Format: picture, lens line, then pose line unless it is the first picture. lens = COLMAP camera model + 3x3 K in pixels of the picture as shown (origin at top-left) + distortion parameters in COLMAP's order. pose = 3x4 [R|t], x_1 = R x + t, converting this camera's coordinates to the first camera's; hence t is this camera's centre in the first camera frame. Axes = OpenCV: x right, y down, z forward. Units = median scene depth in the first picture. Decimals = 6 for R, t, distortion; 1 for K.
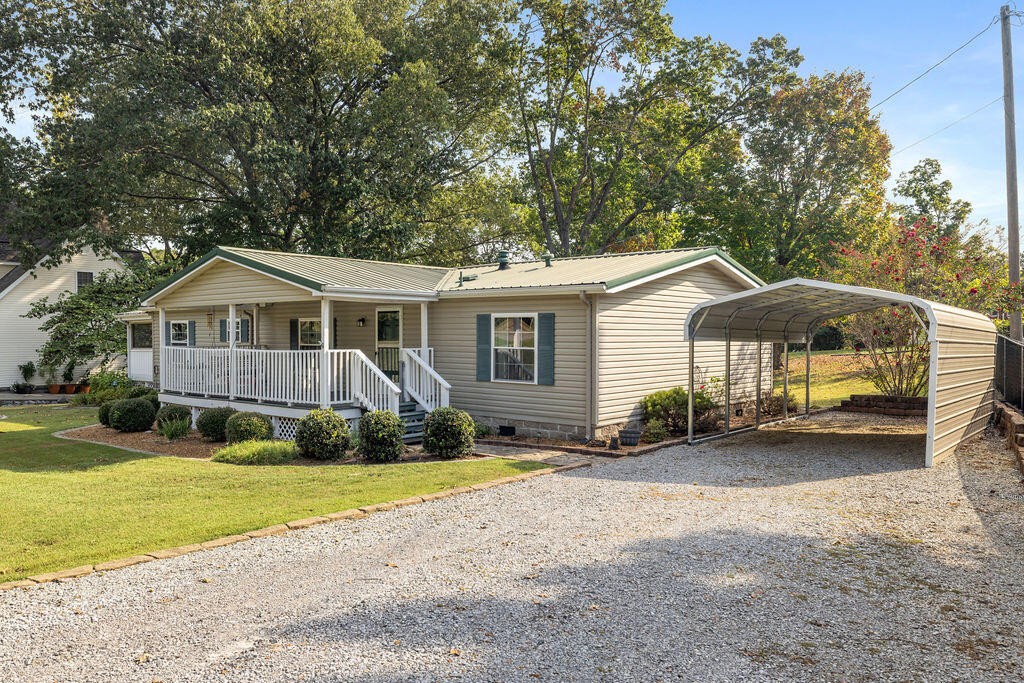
lens RADIAL K [[740.9, 0, 512.0], [0, 740.9, 355.2], [0, 0, 1]] dist [0.000696, 0.002156]
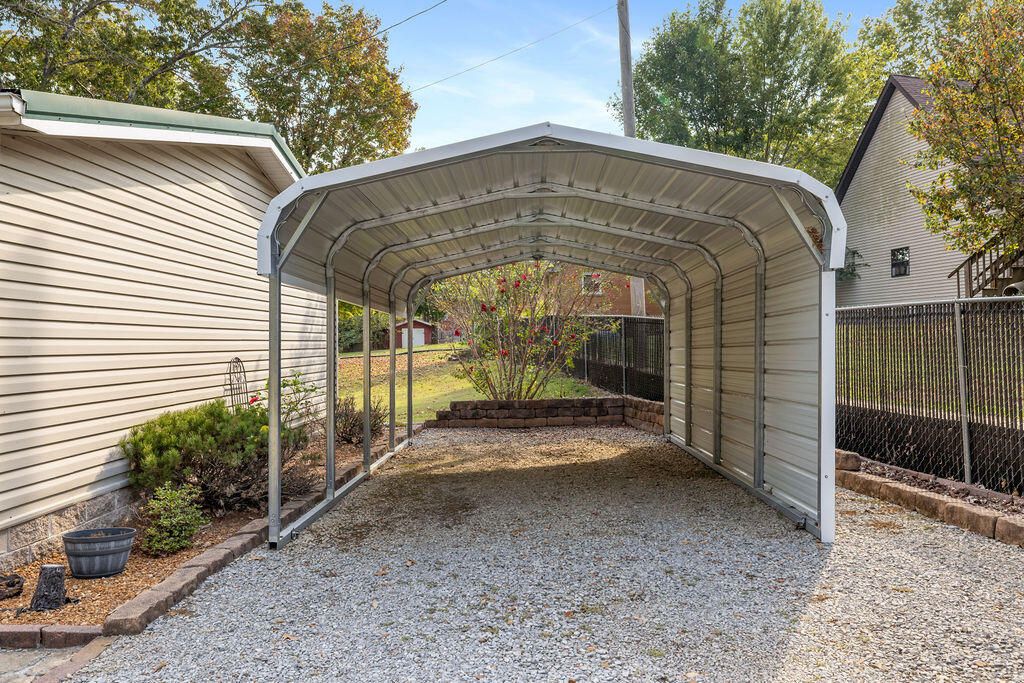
lens RADIAL K [[819.6, 0, 511.6], [0, 819.6, 332.2], [0, 0, 1]] dist [0.009554, 0.009671]
pose [[0.792126, 0.000754, 0.610358, 0.058459], [0.024255, 0.999170, -0.032712, 0.019221], [-0.609876, 0.040717, 0.791450, 0.442289]]
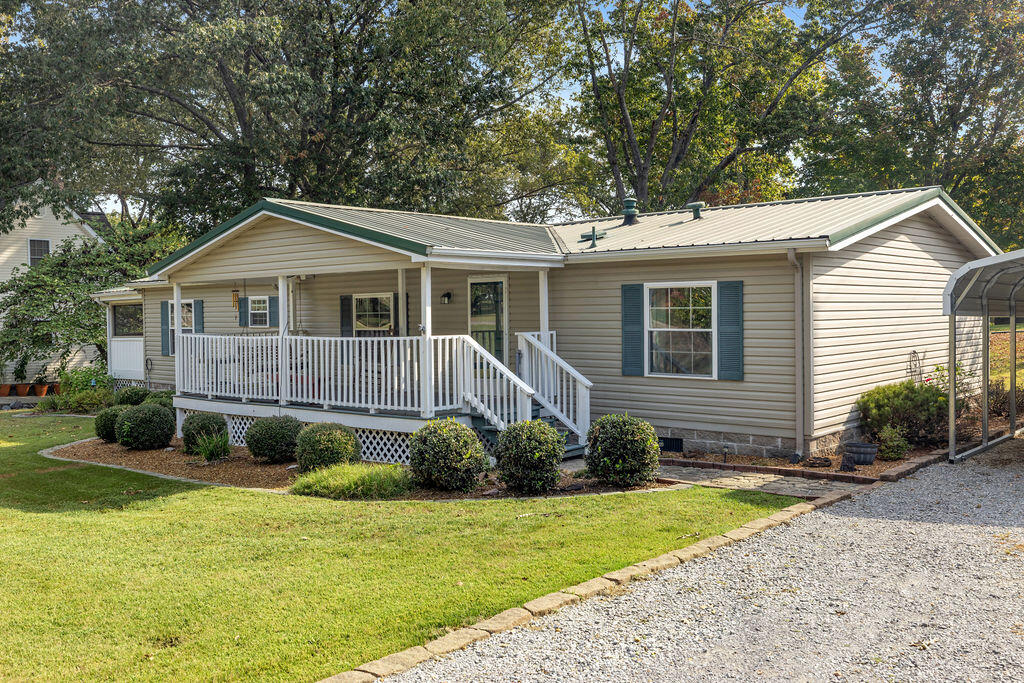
lens RADIAL K [[926.4, 0, 511.0], [0, 926.4, 329.8], [0, 0, 1]] dist [0.004121, 0.002651]
pose [[0.999556, -0.013995, -0.026306, -0.119107], [0.013746, 0.999859, -0.009630, -0.002738], [0.026437, 0.009264, 0.999608, 0.077109]]
